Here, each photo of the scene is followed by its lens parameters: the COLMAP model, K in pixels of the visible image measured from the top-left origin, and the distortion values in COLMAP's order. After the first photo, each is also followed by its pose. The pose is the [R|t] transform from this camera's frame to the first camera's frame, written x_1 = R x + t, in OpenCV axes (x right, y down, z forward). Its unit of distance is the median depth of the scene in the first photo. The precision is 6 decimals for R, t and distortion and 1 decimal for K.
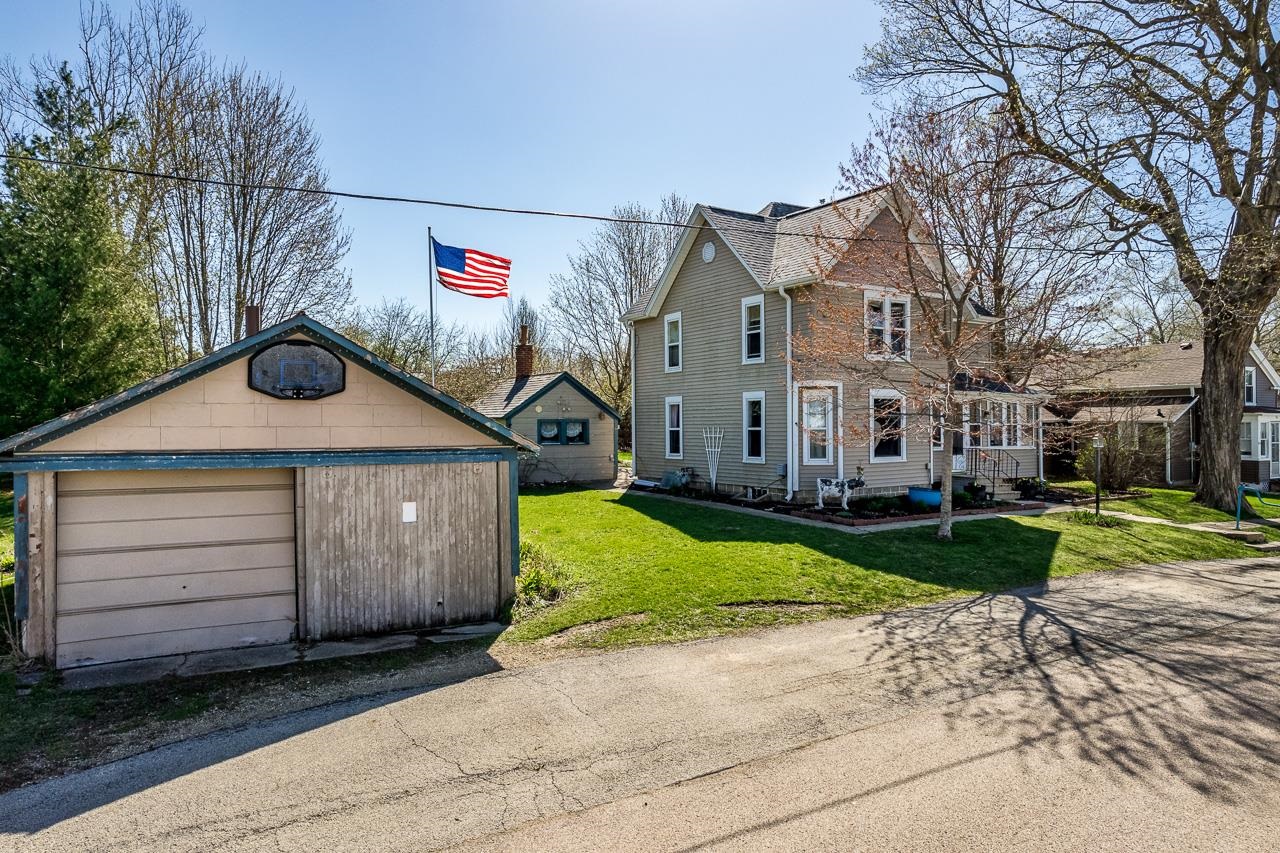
lens RADIAL K [[826.0, 0, 640.0], [0, 826.0, 426.5], [0, 0, 1]] dist [0.001815, 0.001255]
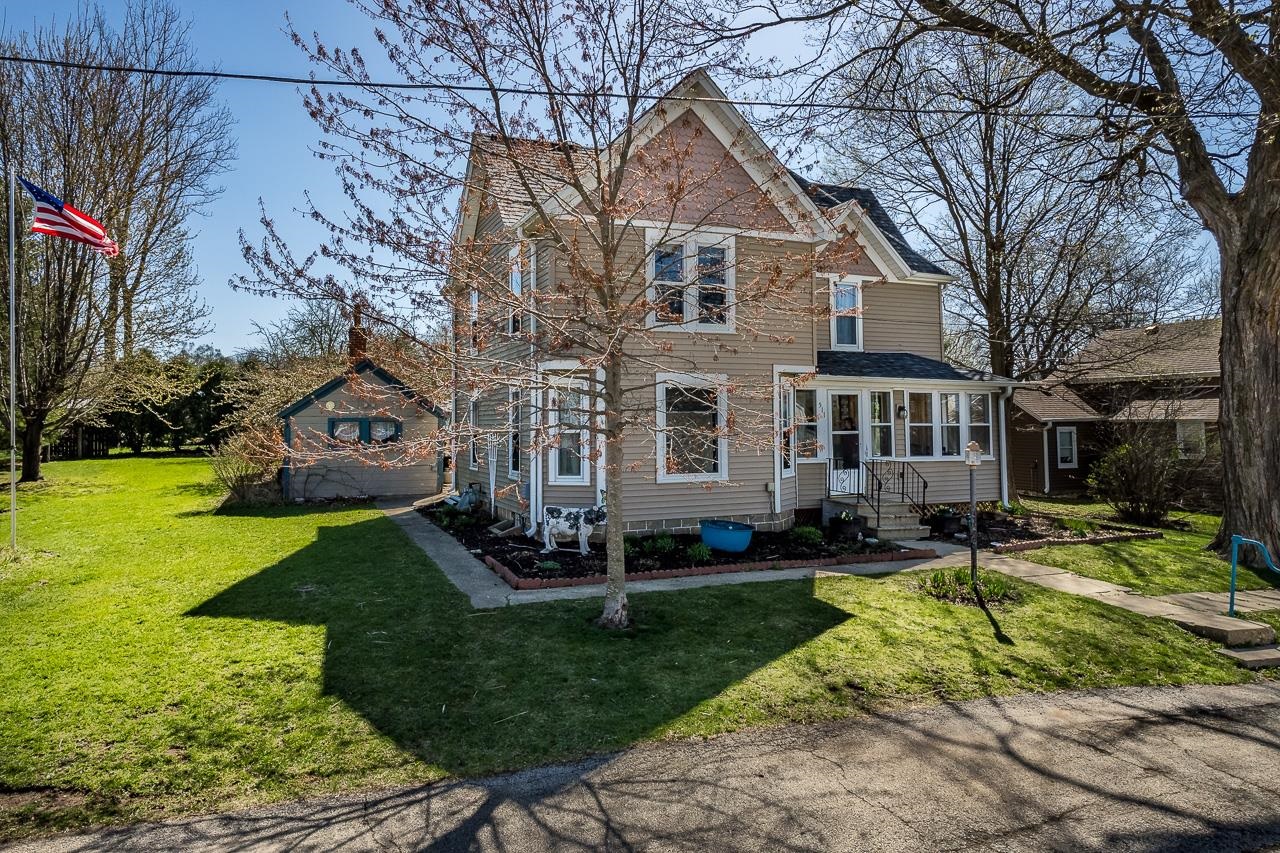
lens RADIAL K [[809.1, 0, 639.8], [0, 809.1, 403.2], [0, 0, 1]] dist [0.001193, 0.000776]
pose [[0.984224, -0.004585, -0.176865, 0.363701], [-0.000364, 0.999610, -0.027936, -0.002069], [0.176924, 0.027560, 0.983839, 0.329979]]
